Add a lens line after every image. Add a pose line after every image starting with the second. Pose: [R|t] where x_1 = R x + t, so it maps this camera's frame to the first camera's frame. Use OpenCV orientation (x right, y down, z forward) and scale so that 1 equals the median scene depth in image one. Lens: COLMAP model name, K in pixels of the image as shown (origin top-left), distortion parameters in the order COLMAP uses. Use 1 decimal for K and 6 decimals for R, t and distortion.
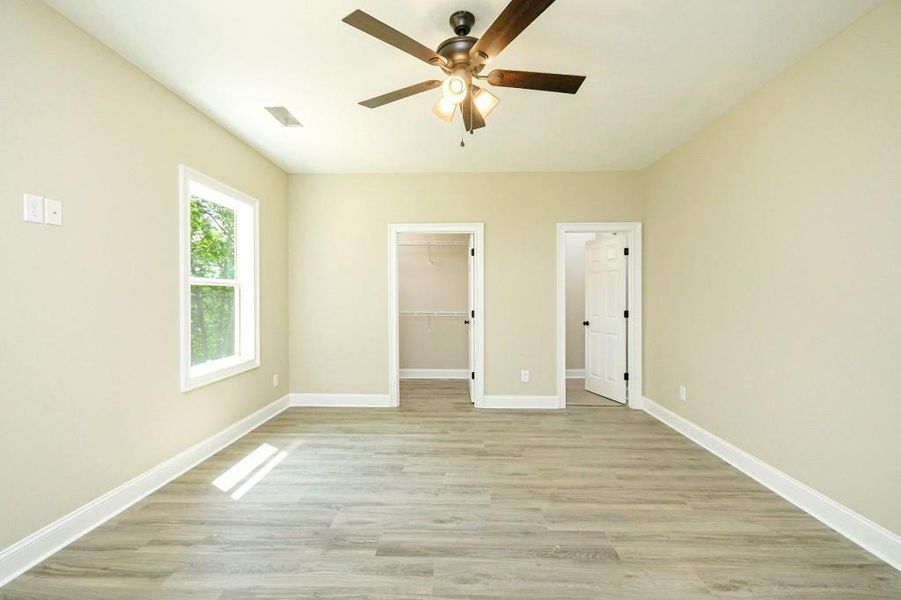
lens RADIAL K [[402.7, 0, 450.3], [0, 402.7, 302.6], [0, 0, 1]] dist [0.013614, -0.000527]
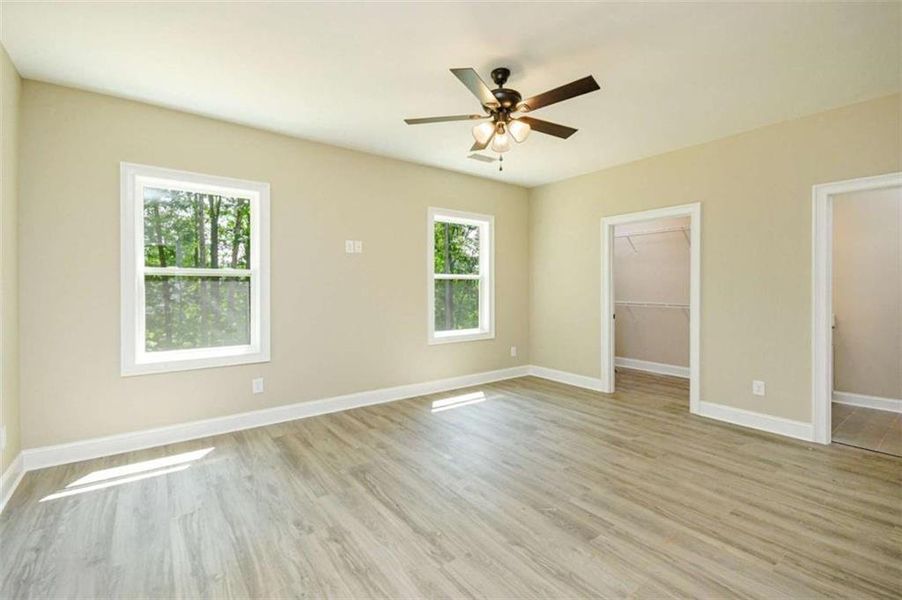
lens RADIAL K [[403.2, 0, 446.4], [0, 403.2, 295.1], [0, 0, 1]] dist [0.013614, -0.000527]
pose [[0.615612, 0.017819, -0.787848, 0.576794], [-0.011892, 0.999841, 0.013322, -0.003093], [0.787960, 0.001167, 0.615726, 0.041580]]
